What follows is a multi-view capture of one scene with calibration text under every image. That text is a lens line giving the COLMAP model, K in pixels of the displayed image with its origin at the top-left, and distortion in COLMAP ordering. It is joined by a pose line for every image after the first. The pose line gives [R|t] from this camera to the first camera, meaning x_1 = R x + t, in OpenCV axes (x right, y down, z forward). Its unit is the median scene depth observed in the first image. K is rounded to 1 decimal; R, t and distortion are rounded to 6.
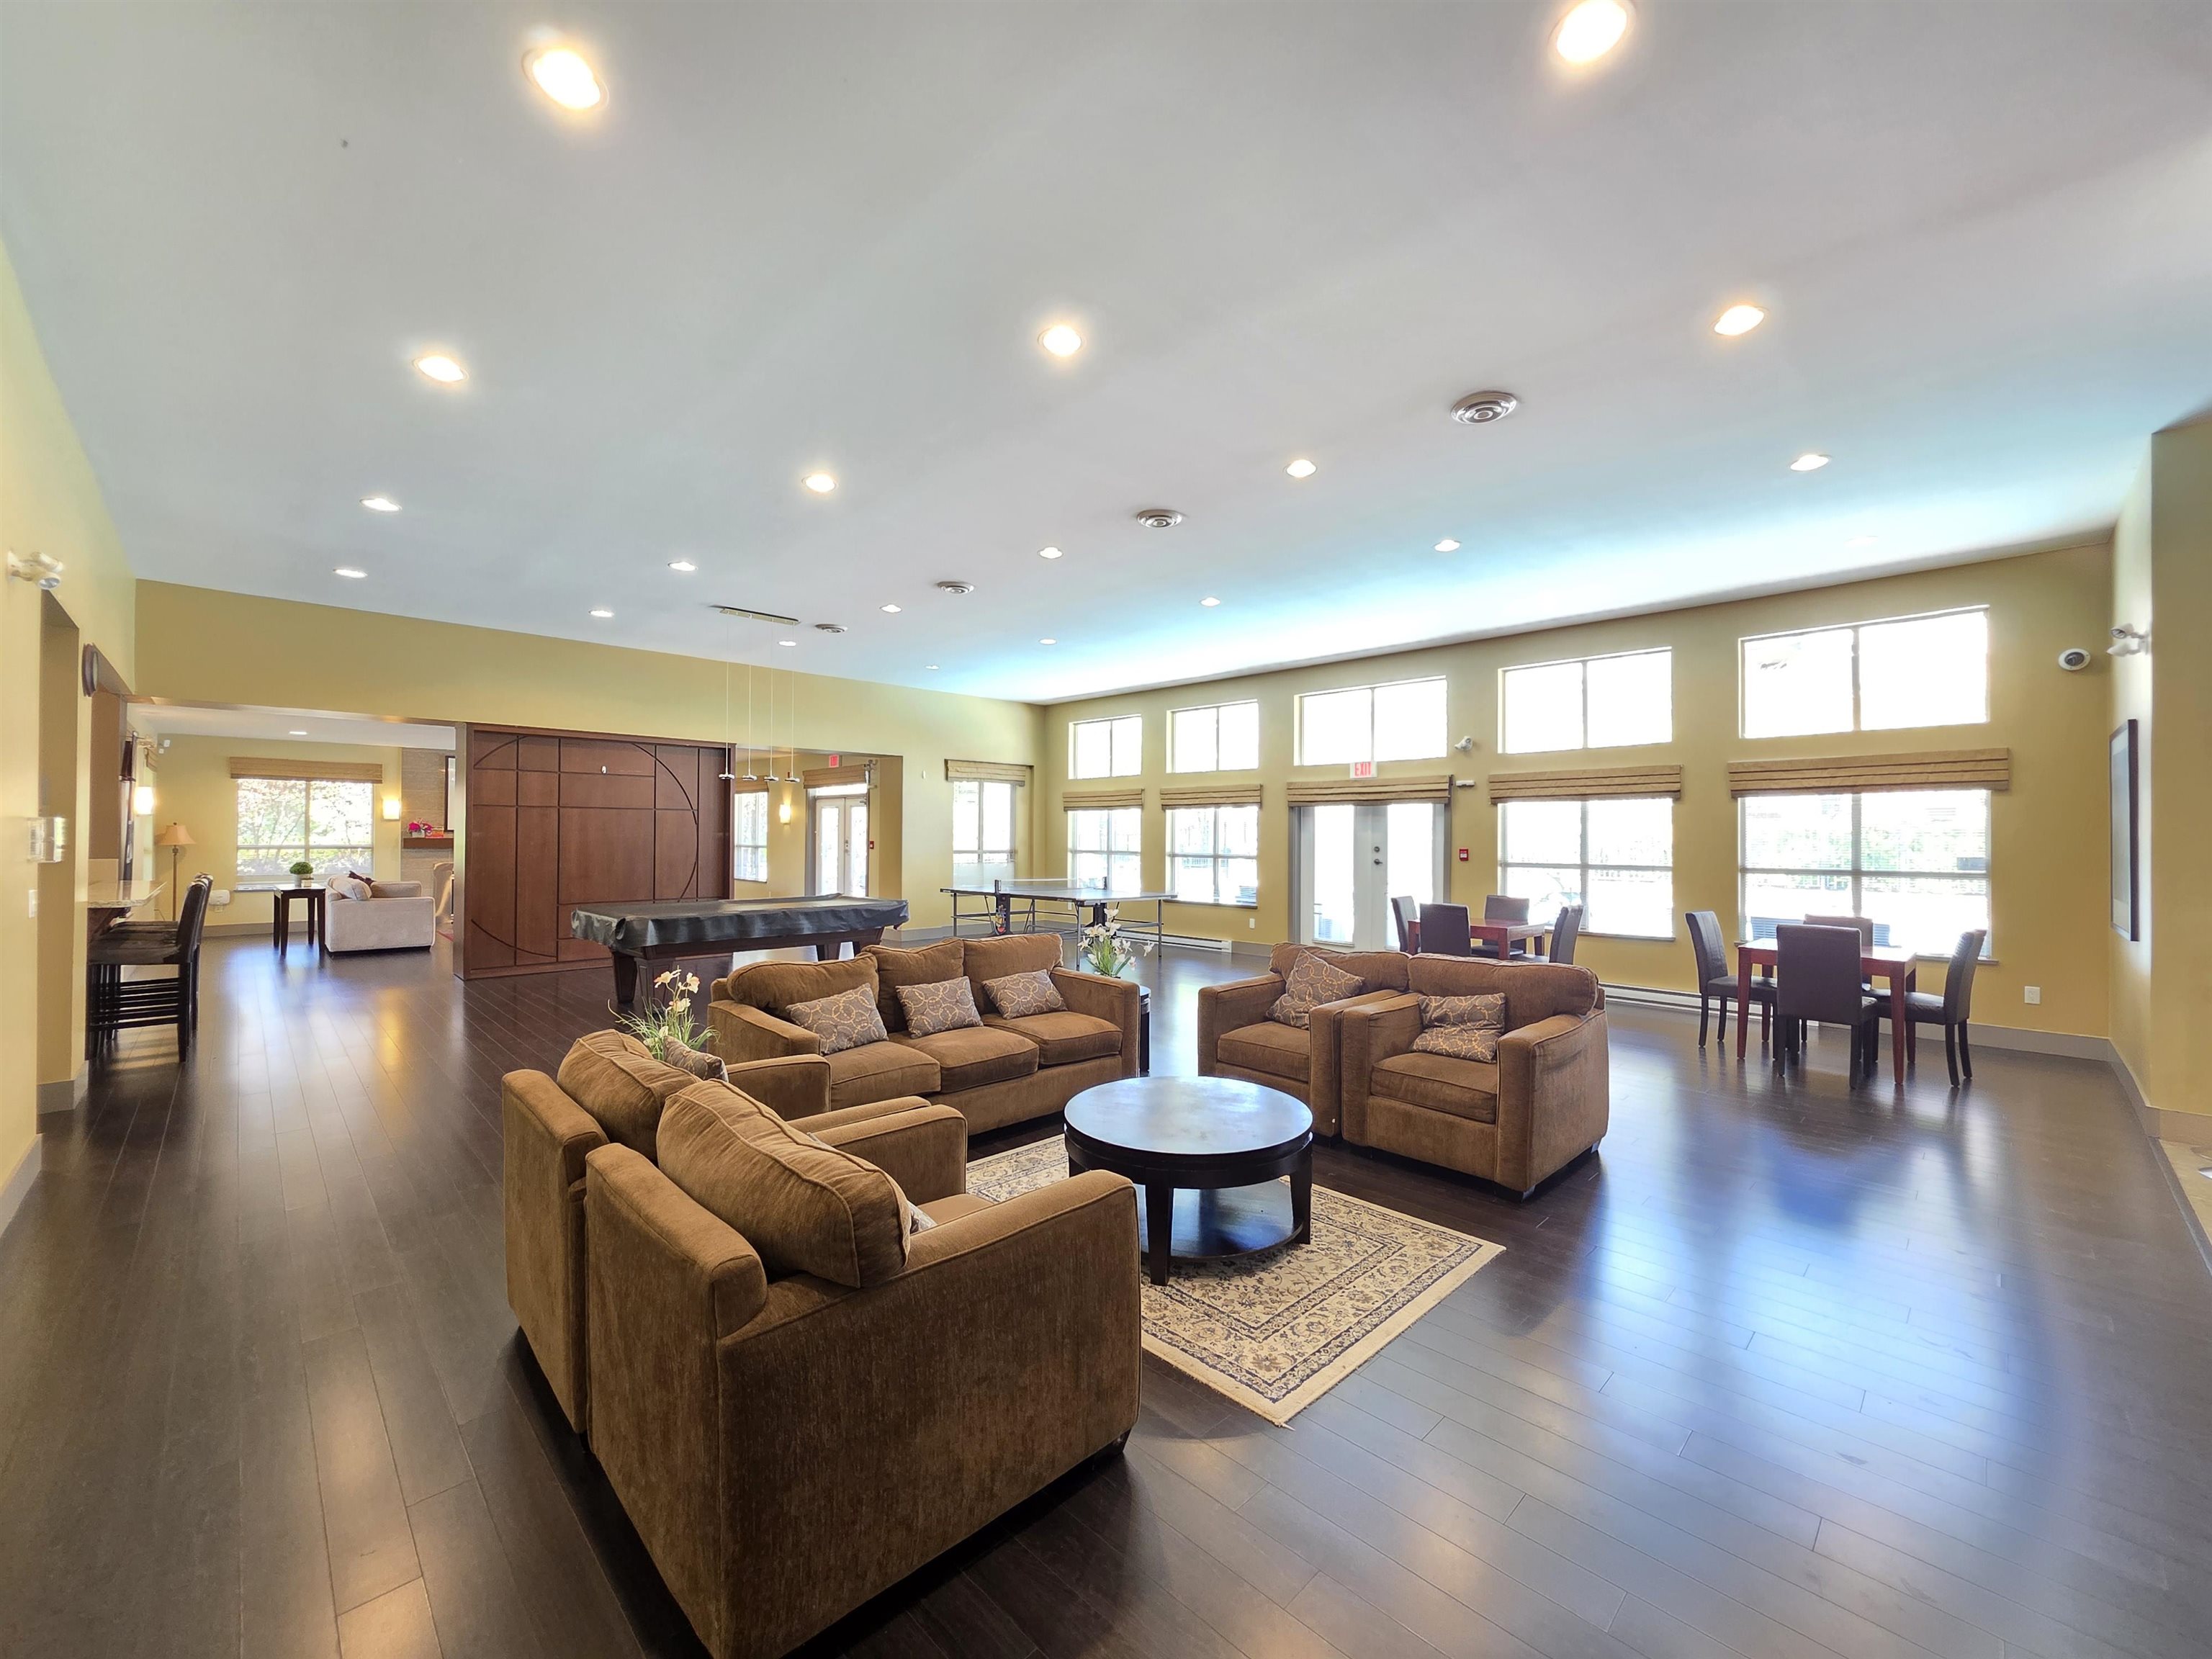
lens RADIAL K [[879.8, 0, 1098.7], [0, 879.8, 829.9], [0, 0, 1]] dist [0.001749, 0.000114]
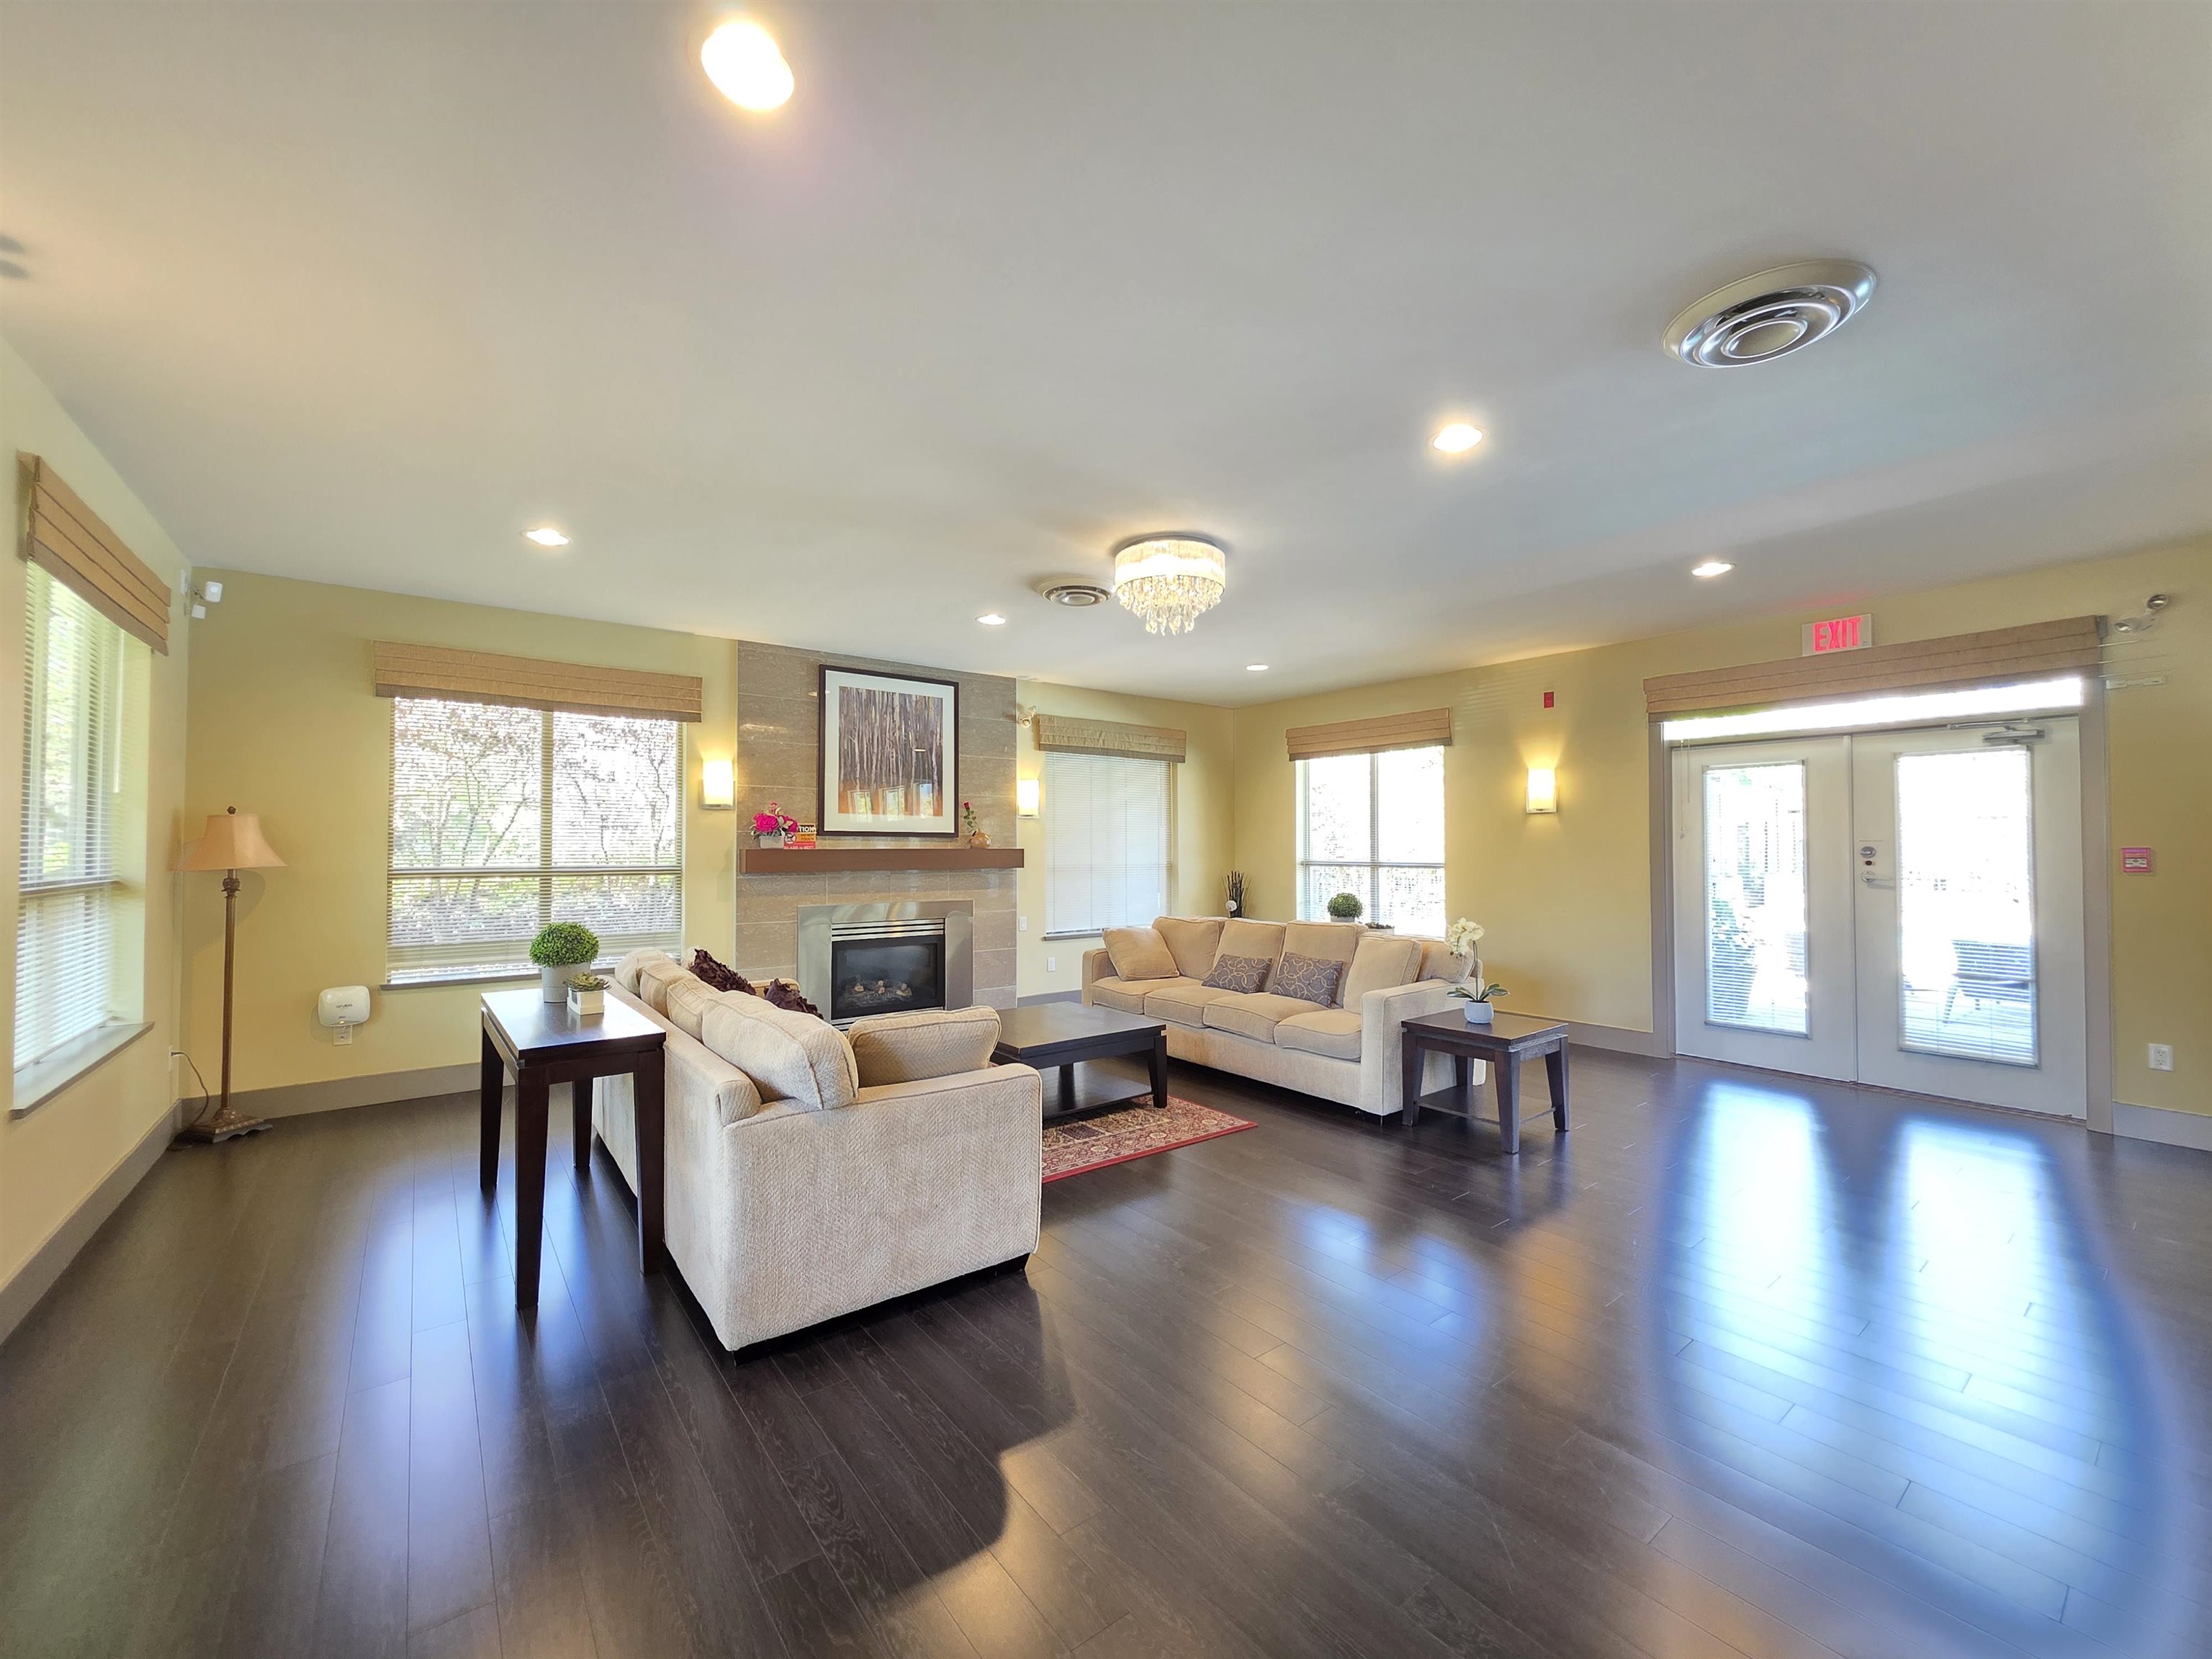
lens RADIAL K [[882.4, 0, 1095.7], [0, 882.4, 834.0], [0, 0, 1]] dist [0.001133, -0.000146]
pose [[0.992680, -0.007421, -0.120544, -0.571774], [0.006327, 0.999935, -0.009452, 0.007032], [0.120607, 0.008621, 0.992663, 0.599238]]
